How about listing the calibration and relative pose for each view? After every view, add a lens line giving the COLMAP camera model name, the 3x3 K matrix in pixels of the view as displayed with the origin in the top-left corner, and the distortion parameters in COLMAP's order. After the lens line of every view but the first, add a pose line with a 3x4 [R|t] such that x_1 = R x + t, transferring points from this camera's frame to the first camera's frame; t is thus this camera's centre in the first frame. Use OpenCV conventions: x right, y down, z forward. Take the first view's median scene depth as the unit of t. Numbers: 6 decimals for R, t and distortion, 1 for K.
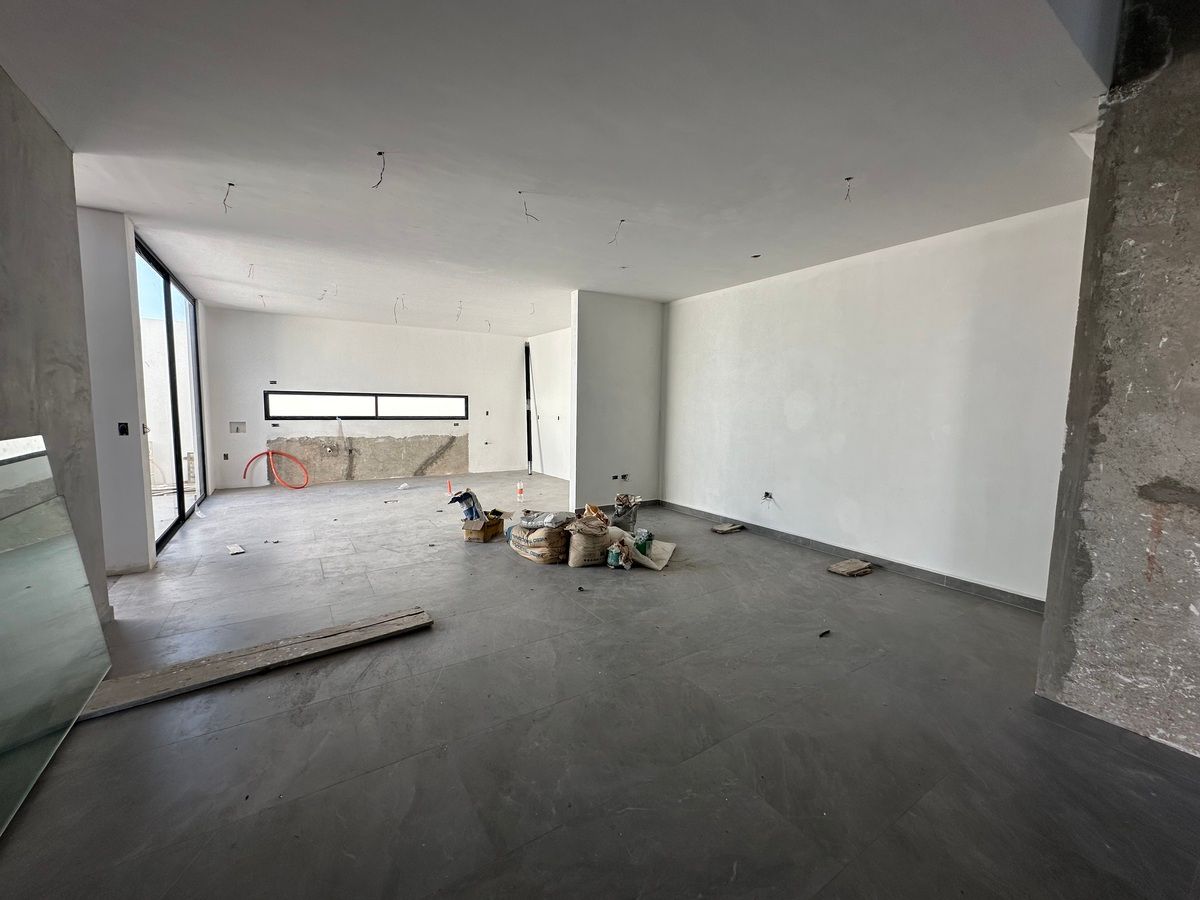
lens RADIAL K [[480.3, 0, 600.0], [0, 480.3, 450.0], [0, 0, 1]] dist [-0.000168, 0.000055]
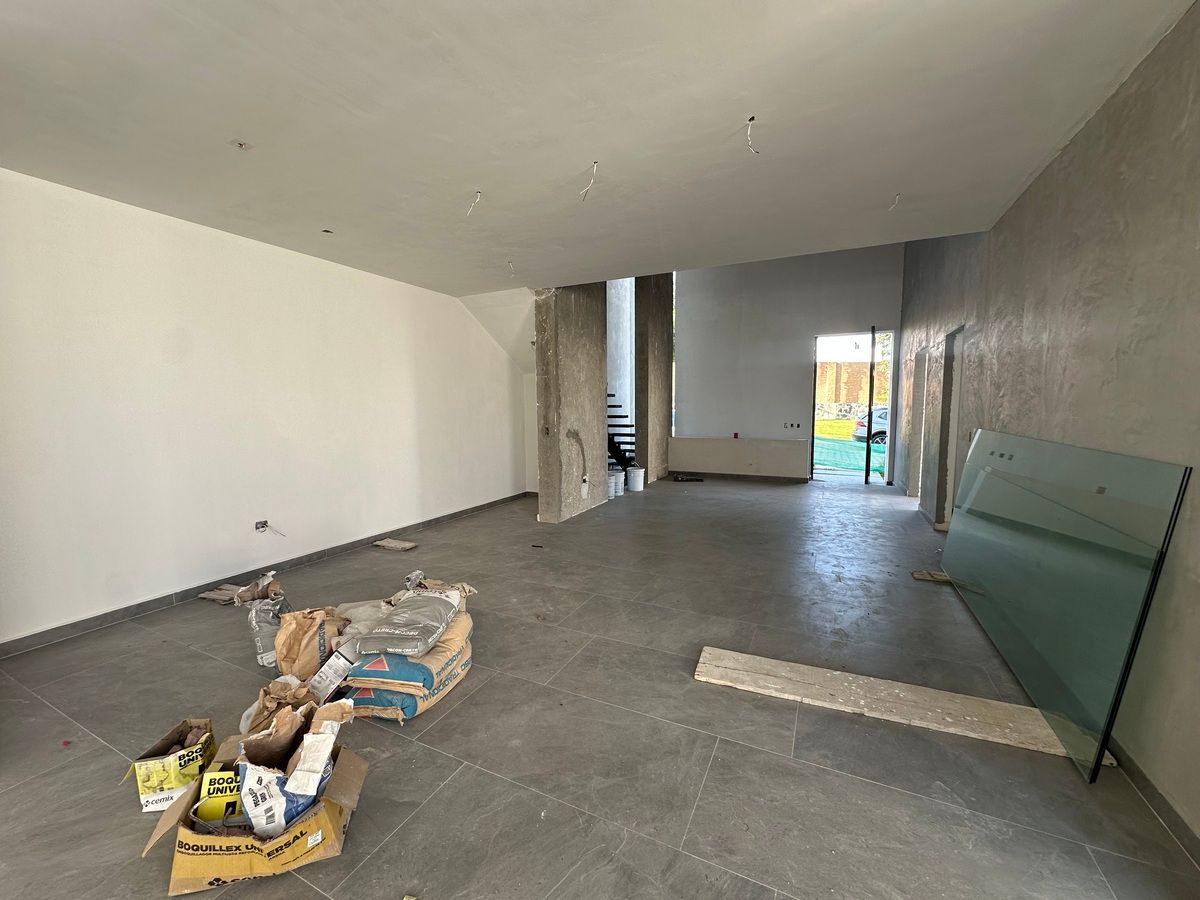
lens RADIAL K [[480.3, 0, 600.0], [0, 480.3, 450.0], [0, 0, 1]] dist [-0.000168, 0.000055]
pose [[-0.514936, -0.094094, 0.852049, -0.545769], [0.075849, 0.985058, 0.154621, -0.096335], [-0.853866, 0.144247, -0.500105, 0.864146]]
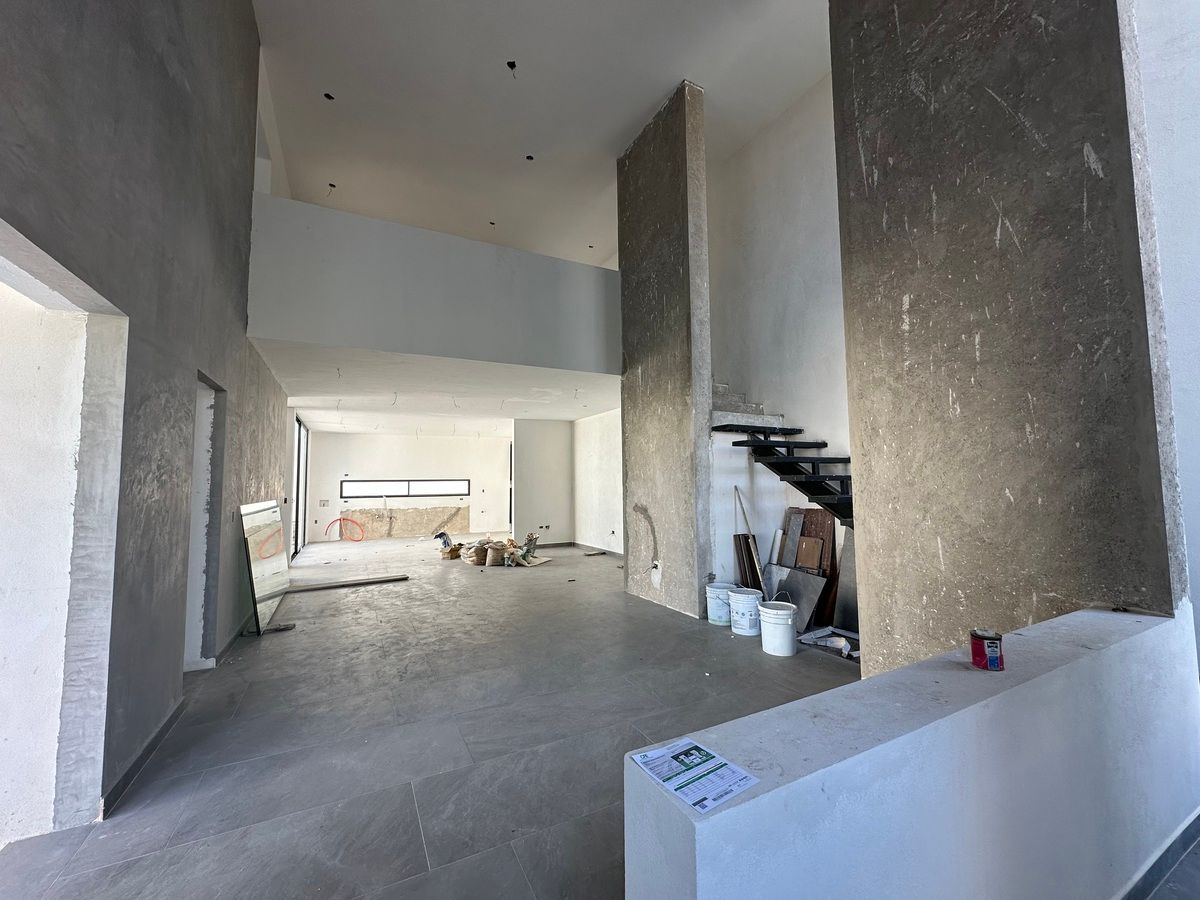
lens RADIAL K [[480.3, 0, 600.0], [0, 480.3, 450.0], [0, 0, 1]] dist [-0.000168, 0.000055]
pose [[0.994871, -0.035210, -0.094823, 0.458951], [0.019462, 0.986576, -0.162141, 0.077237], [0.099259, 0.159464, 0.982201, -0.729730]]
